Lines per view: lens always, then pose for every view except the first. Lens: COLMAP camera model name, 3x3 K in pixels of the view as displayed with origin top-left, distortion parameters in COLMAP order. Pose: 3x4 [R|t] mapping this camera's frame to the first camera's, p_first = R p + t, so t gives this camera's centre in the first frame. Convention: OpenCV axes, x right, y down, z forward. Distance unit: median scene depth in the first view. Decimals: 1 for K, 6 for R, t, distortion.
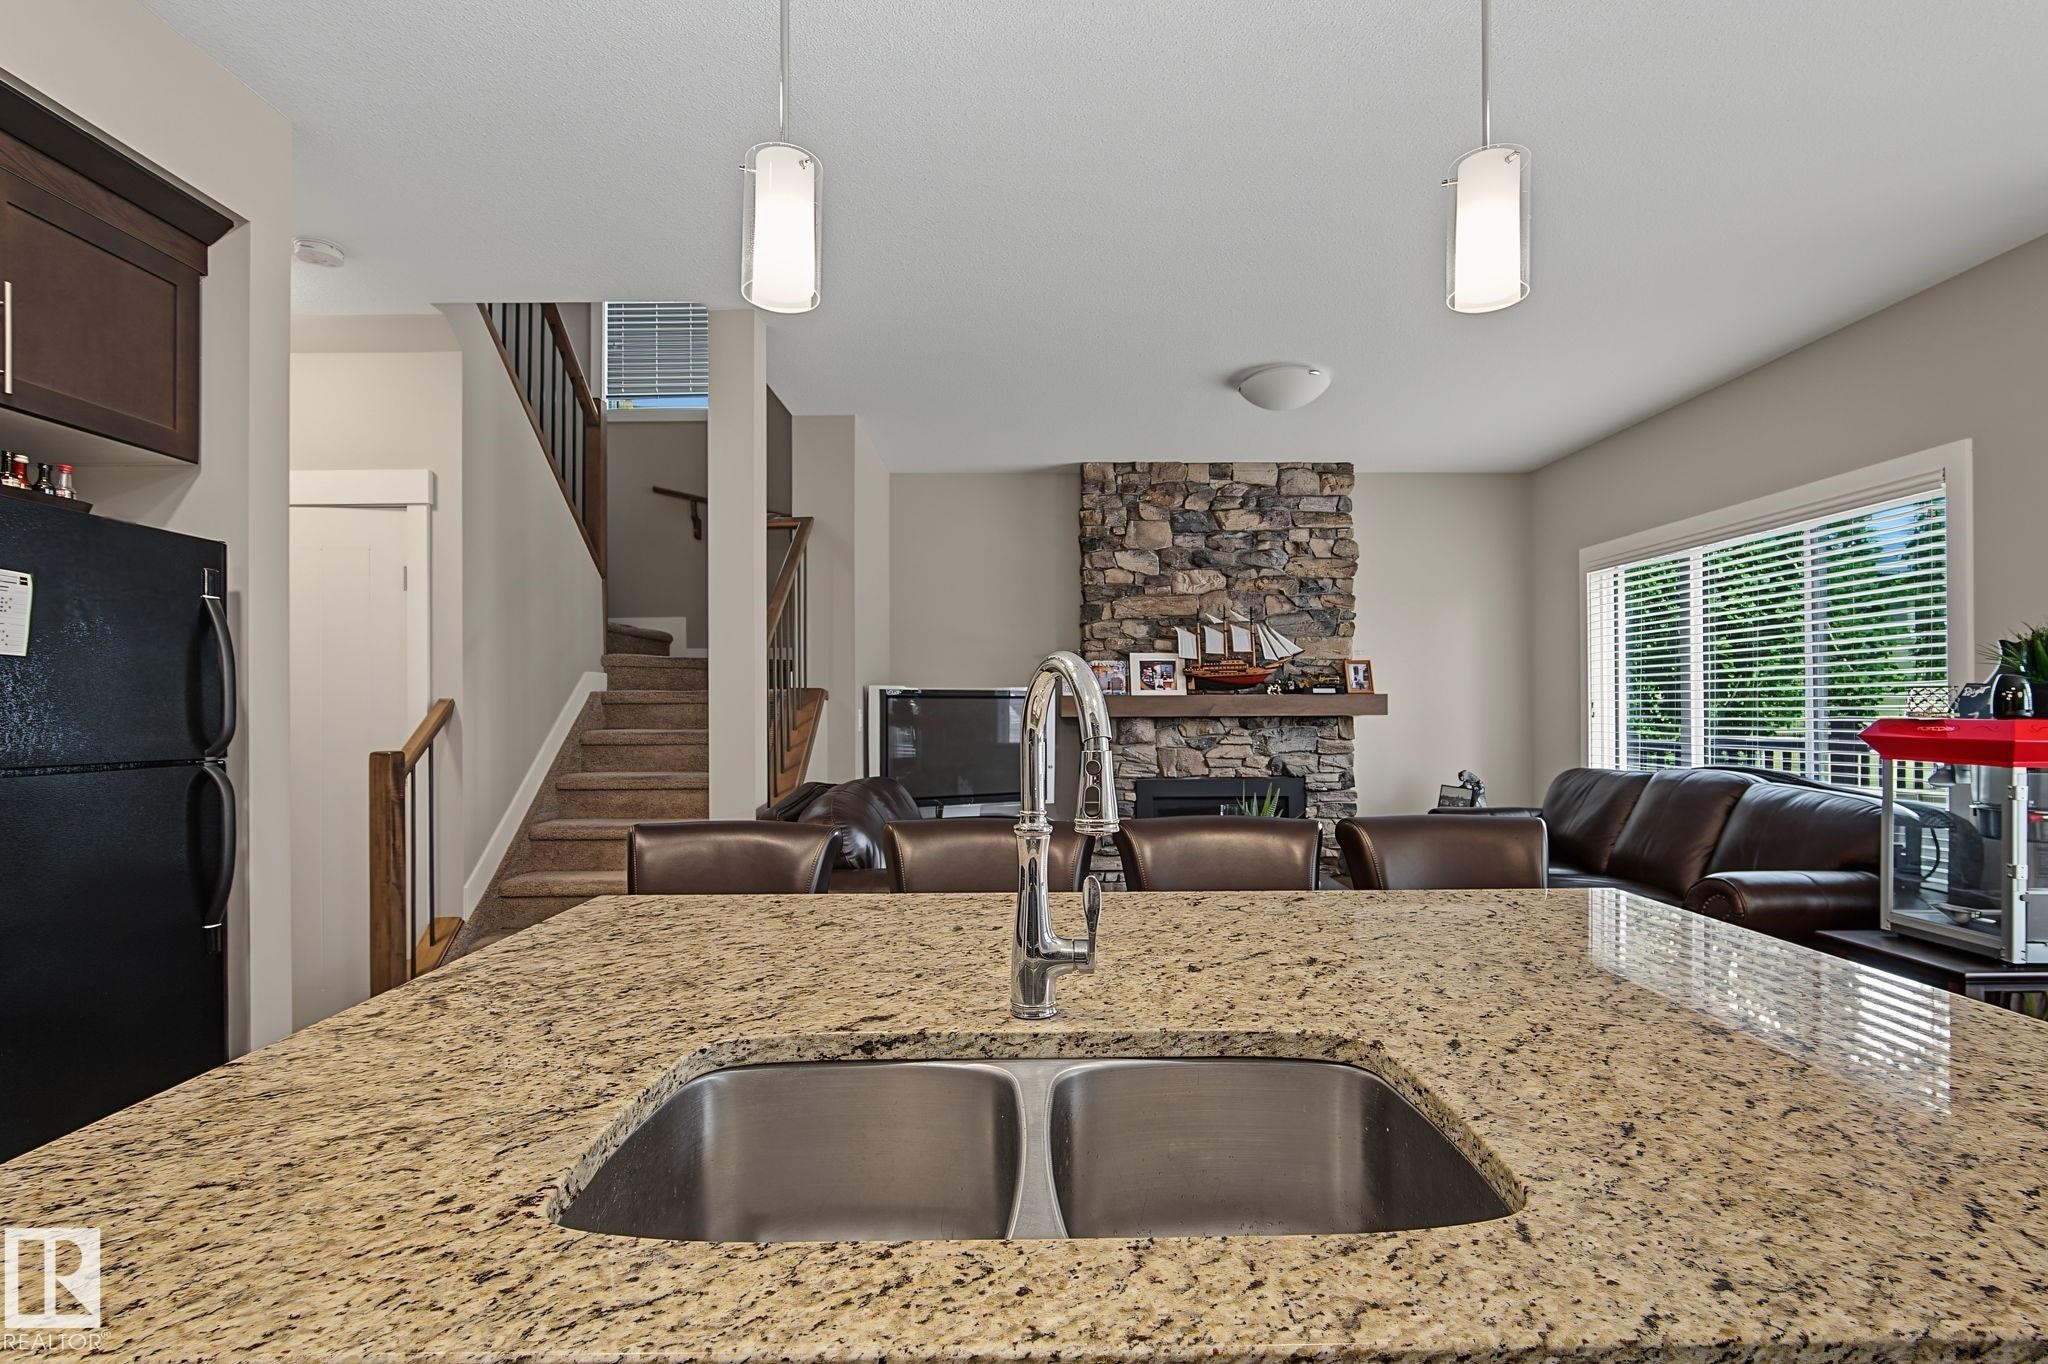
lens RADIAL K [[925.1, 0, 1026.5], [0, 925.1, 704.6], [0, 0, 1]] dist [-0.010617, 0.001215]
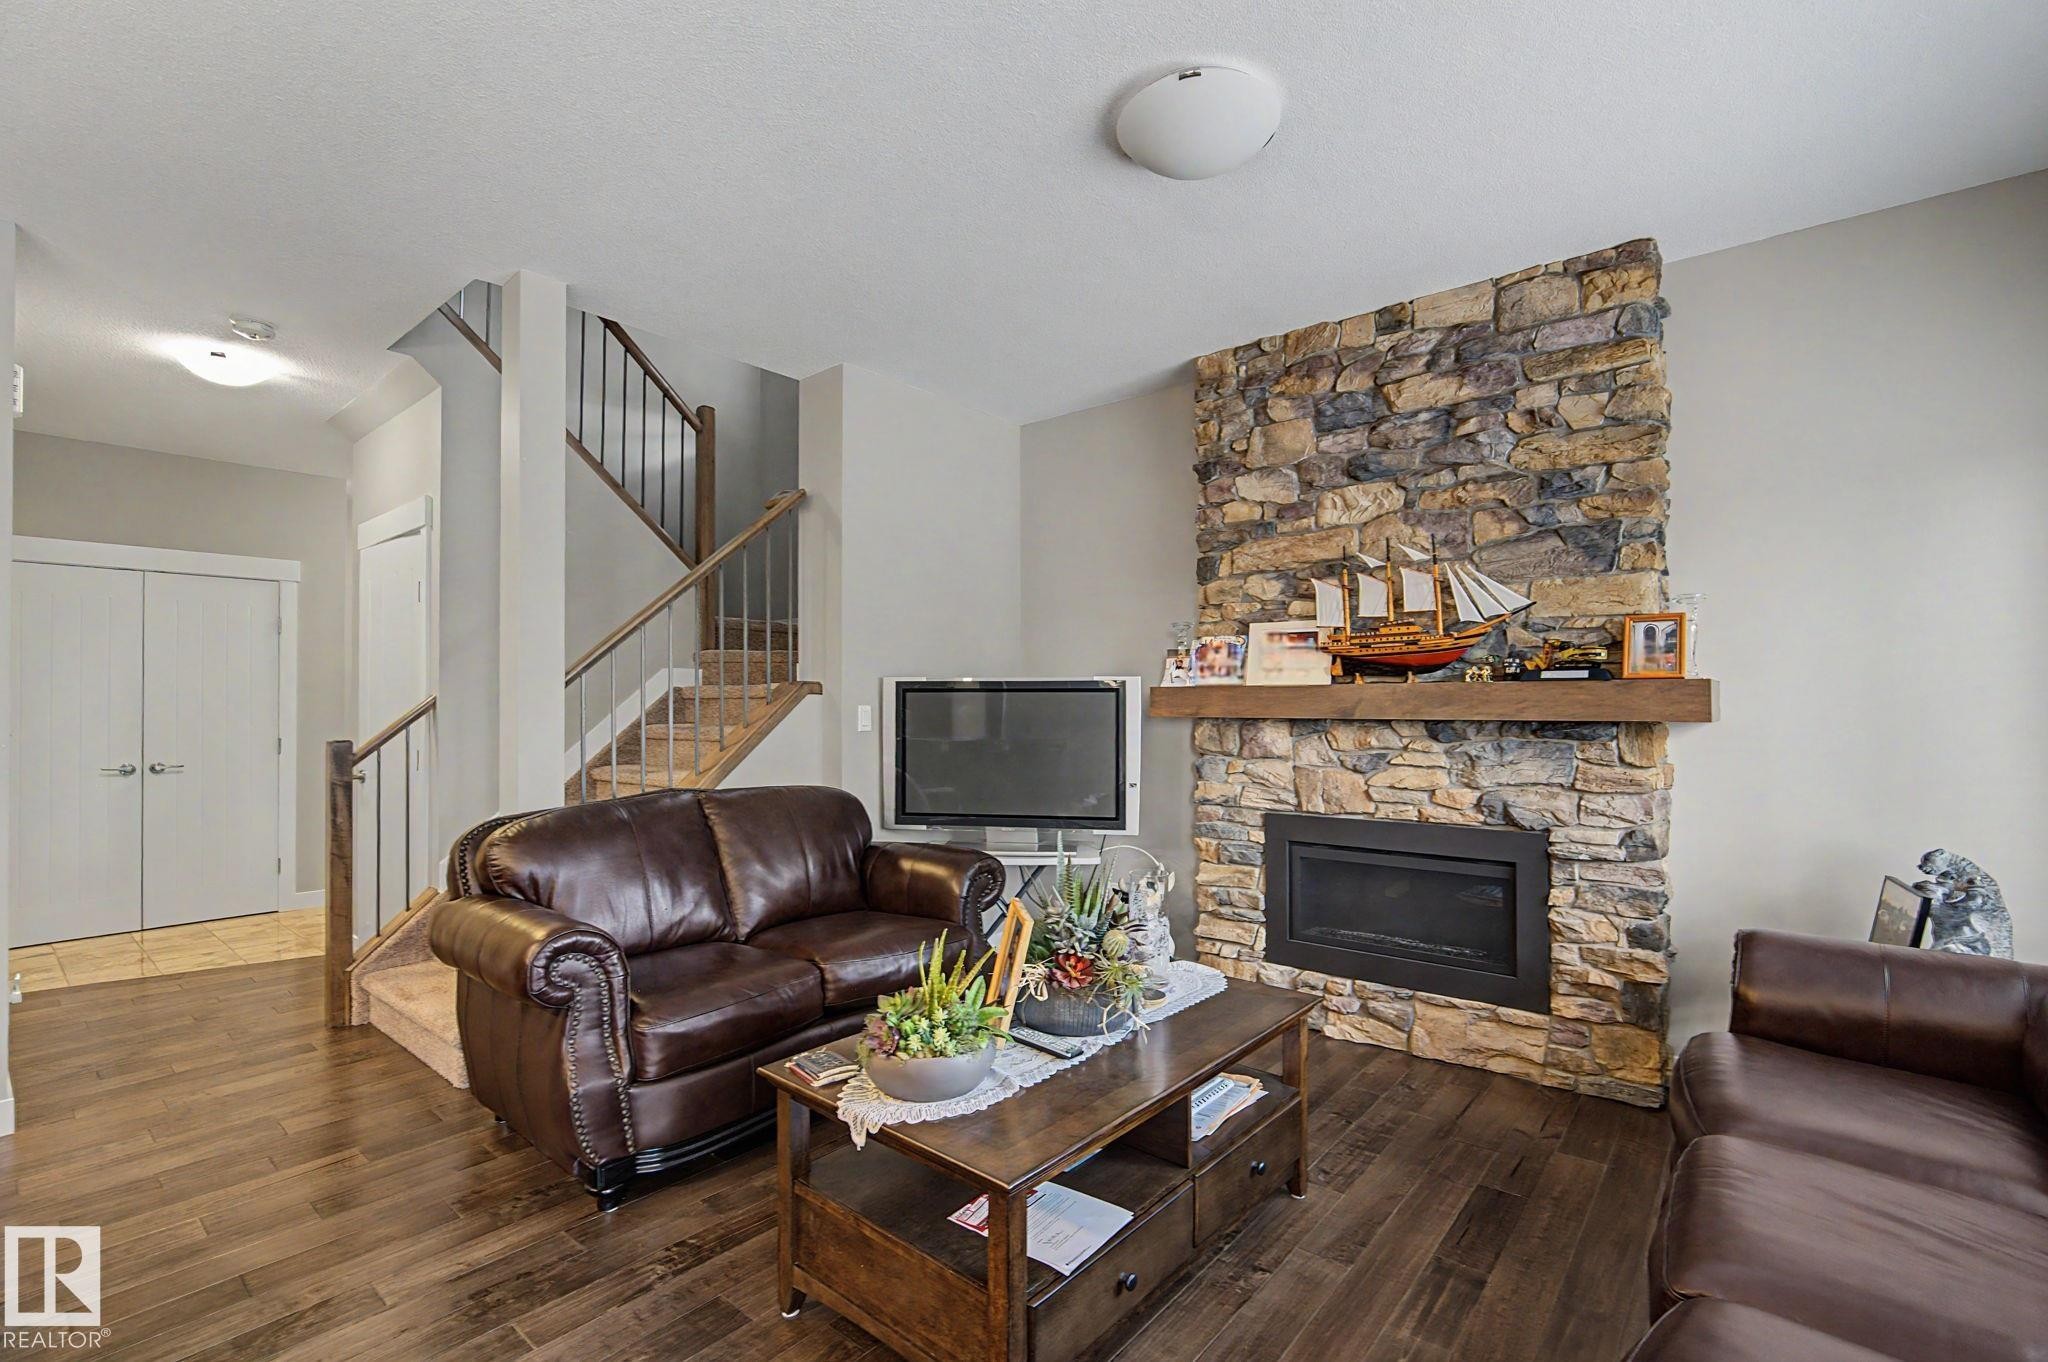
lens RADIAL K [[898.4, 0, 1056.2], [0, 898.4, 688.3], [0, 0, 1]] dist [-0.001719, 0.000076]
pose [[0.781180, -0.006483, -0.624272, 0.406530], [-0.000105, 0.999945, -0.010515, -0.001358], [0.624306, 0.008280, 0.781136, 0.397713]]
